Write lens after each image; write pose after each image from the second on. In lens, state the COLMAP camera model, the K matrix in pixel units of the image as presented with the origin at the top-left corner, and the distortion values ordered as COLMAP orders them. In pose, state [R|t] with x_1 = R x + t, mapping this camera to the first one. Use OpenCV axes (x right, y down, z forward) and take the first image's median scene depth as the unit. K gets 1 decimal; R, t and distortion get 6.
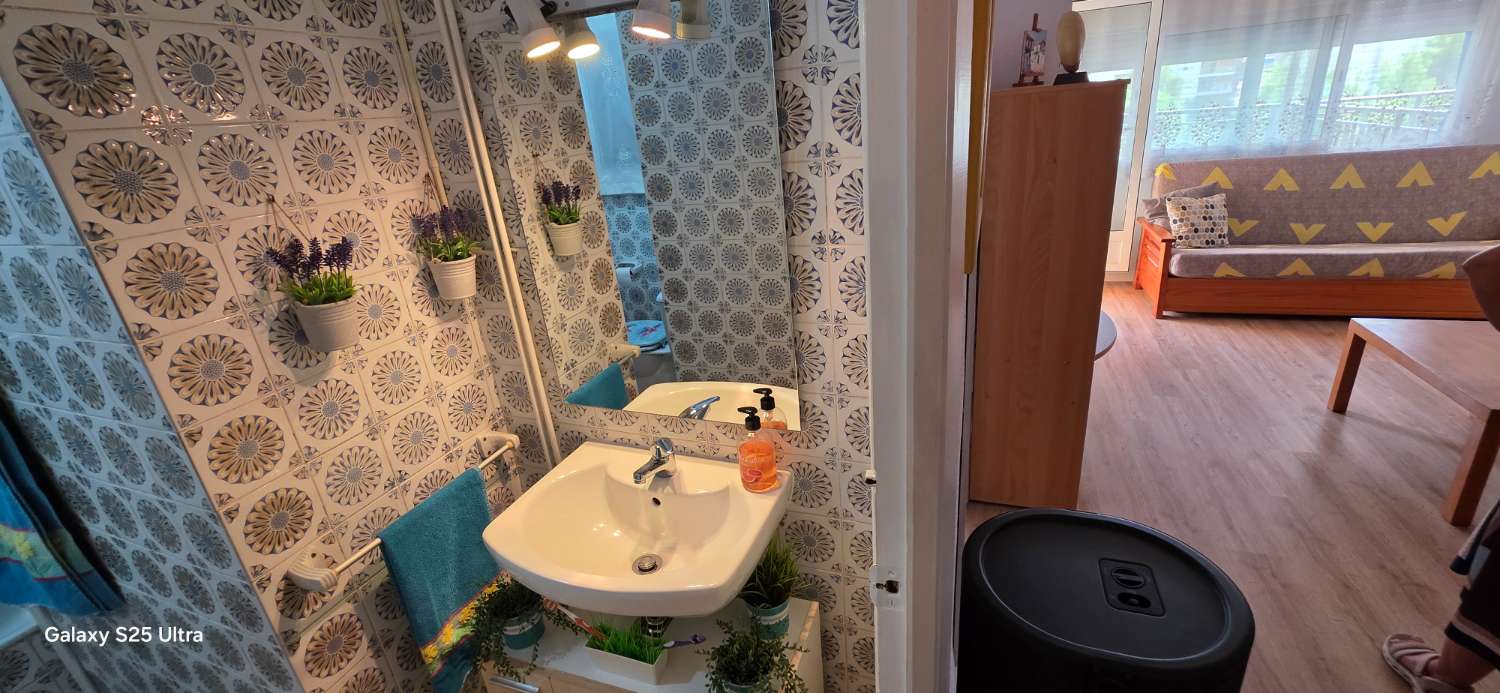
lens RADIAL K [[603.5, 0, 748.4], [0, 603.5, 343.4], [0, 0, 1]] dist [0.002300, -0.000924]
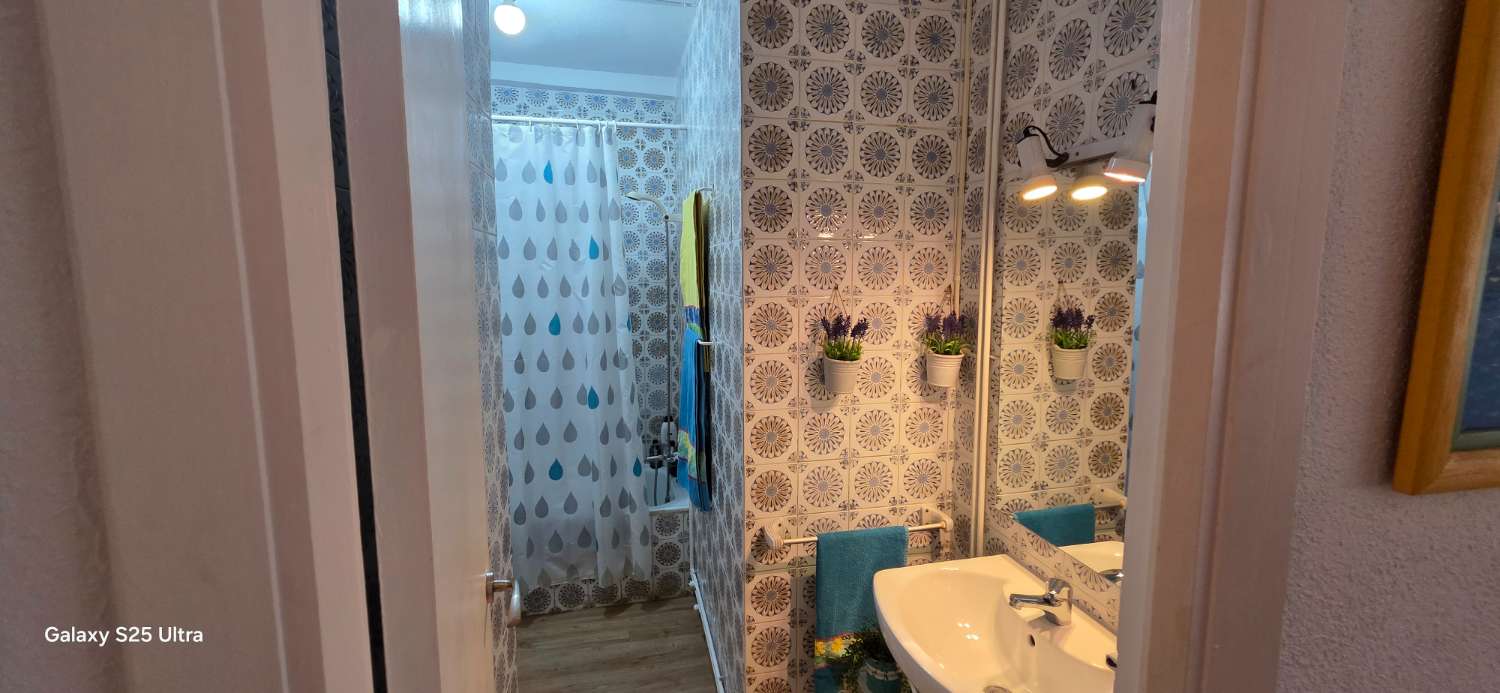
lens RADIAL K [[603.5, 0, 745.3], [0, 603.5, 346.8], [0, 0, 1]] dist [0.002300, -0.000924]
pose [[0.548803, 0.191301, -0.813768, 0.284002], [-0.343291, 0.939168, -0.010735, -0.002412], [0.762211, 0.285251, 0.581090, -0.012856]]
